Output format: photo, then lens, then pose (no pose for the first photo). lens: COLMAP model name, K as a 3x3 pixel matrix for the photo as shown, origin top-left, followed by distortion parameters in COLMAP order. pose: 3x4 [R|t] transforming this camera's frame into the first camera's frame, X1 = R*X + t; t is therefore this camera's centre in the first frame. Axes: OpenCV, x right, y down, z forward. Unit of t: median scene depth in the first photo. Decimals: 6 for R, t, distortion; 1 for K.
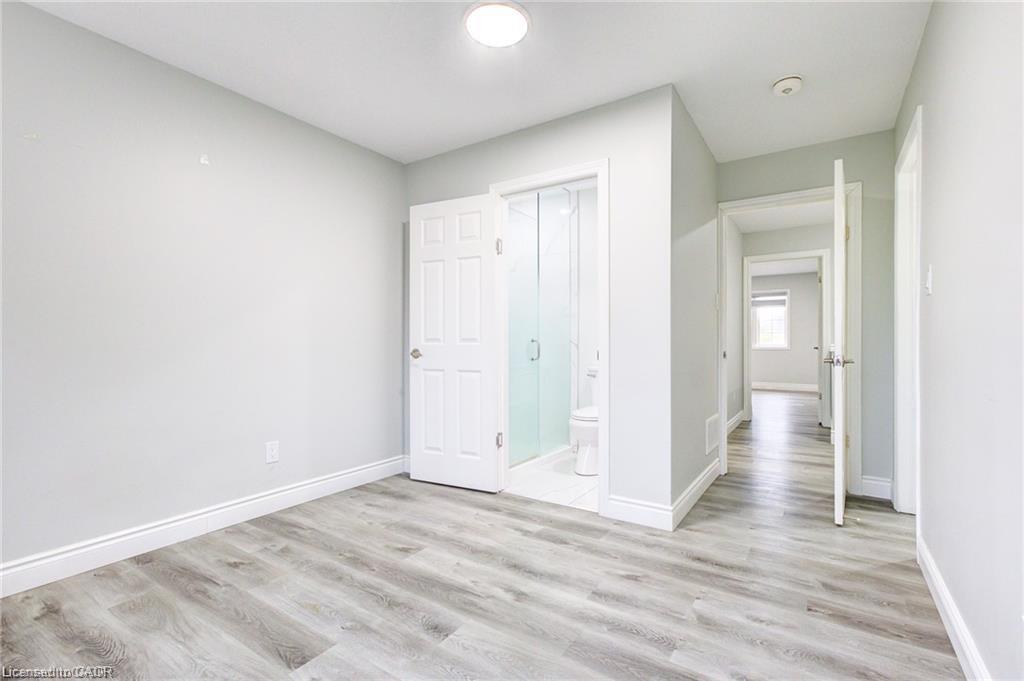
lens RADIAL K [[468.3, 0, 513.3], [0, 468.3, 336.0], [0, 0, 1]] dist [0.005703, 0.003433]
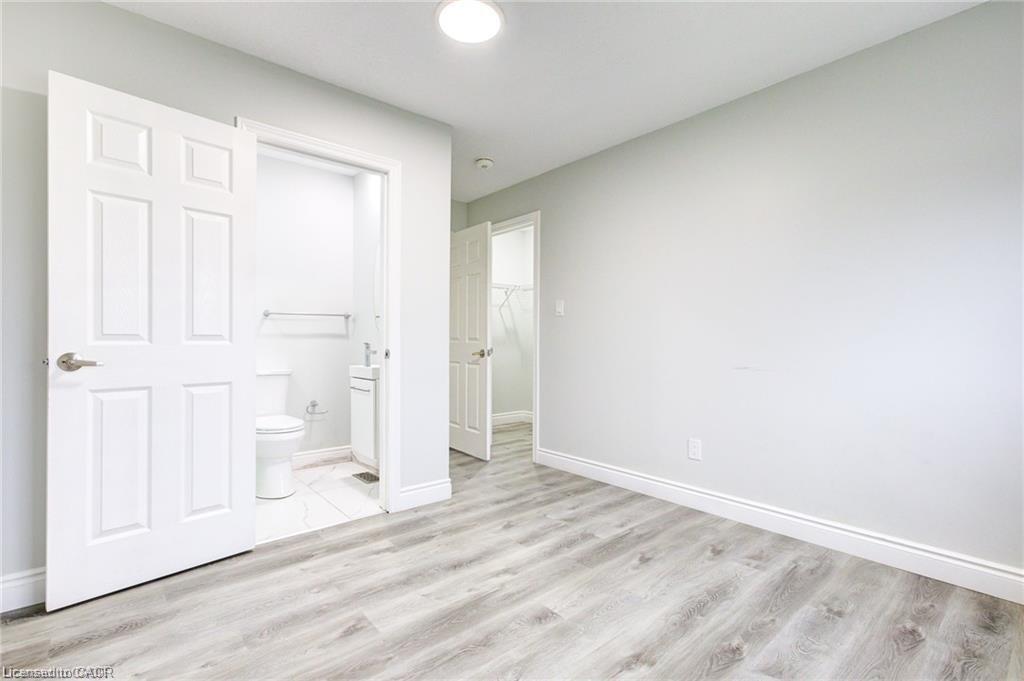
lens RADIAL K [[468.3, 0, 512.6], [0, 468.3, 342.1], [0, 0, 1]] dist [0.005703, 0.003433]
pose [[0.264723, 0.002218, 0.964322, -0.878709], [-0.018175, 0.999831, 0.002689, 0.006793], [-0.964153, -0.018239, 0.264718, 0.590022]]
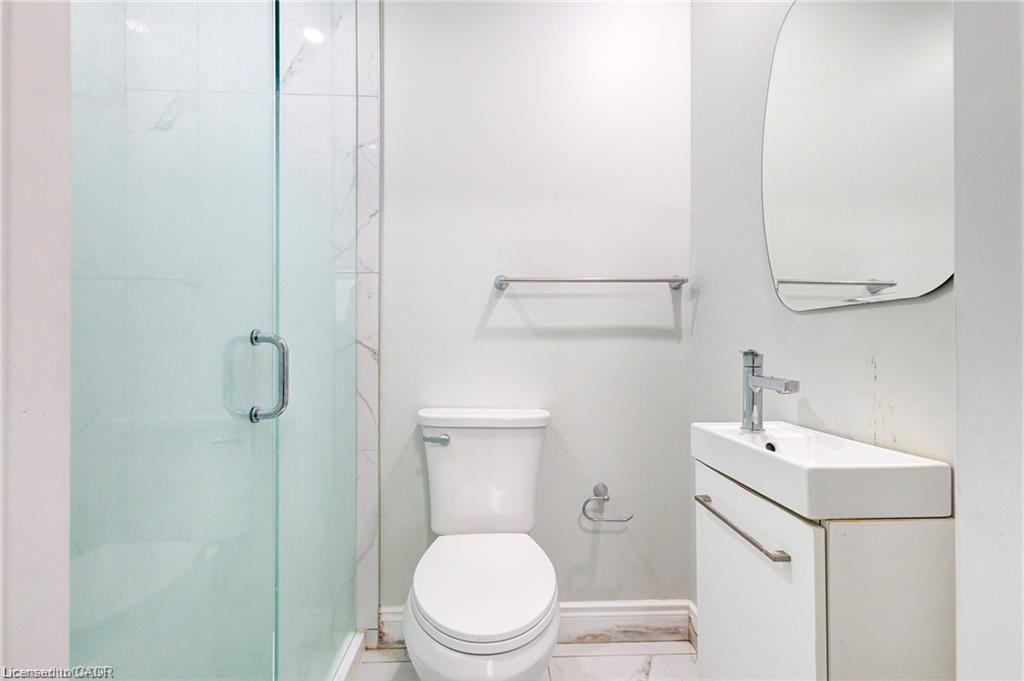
lens RADIAL K [[468.3, 0, 517.5], [0, 468.3, 336.2], [0, 0, 1]] dist [0.005703, 0.003433]
pose [[0.789300, 0.017568, 0.613757, 0.000939], [-0.017146, 0.999831, -0.006568, 0.014874], [-0.613768, -0.005340, 0.789468, 1.225446]]
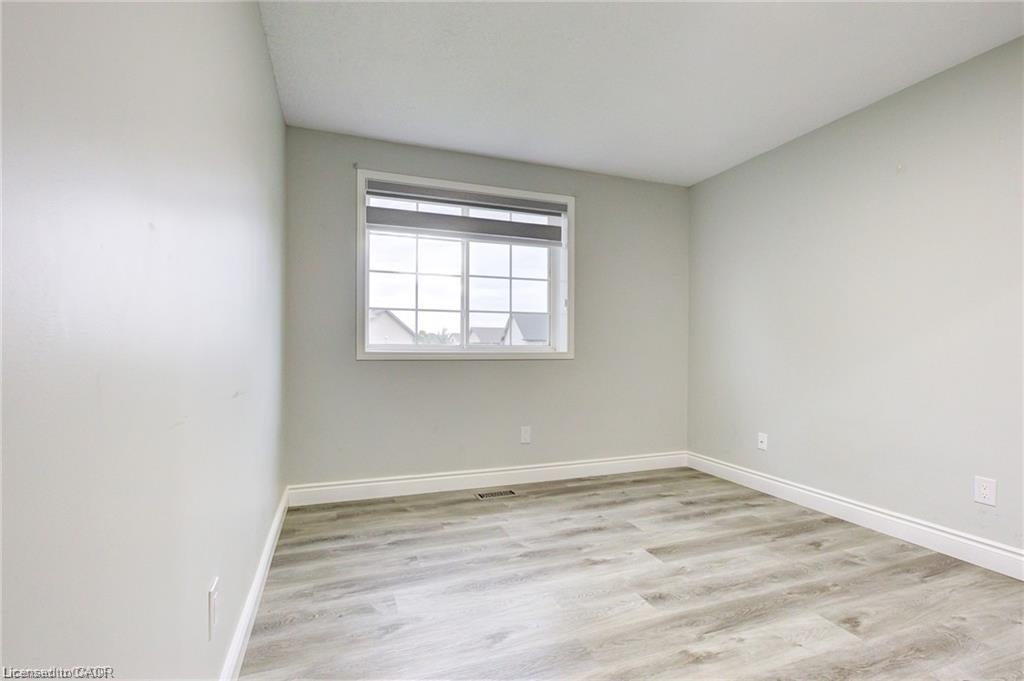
lens RADIAL K [[468.3, 0, 510.3], [0, 468.3, 337.1], [0, 0, 1]] dist [0.005703, 0.003433]
pose [[-0.582342, -0.018230, -0.812740, 0.731052], [0.006416, 0.999614, -0.027019, 0.013096], [0.812919, -0.020949, -0.582000, 1.025051]]
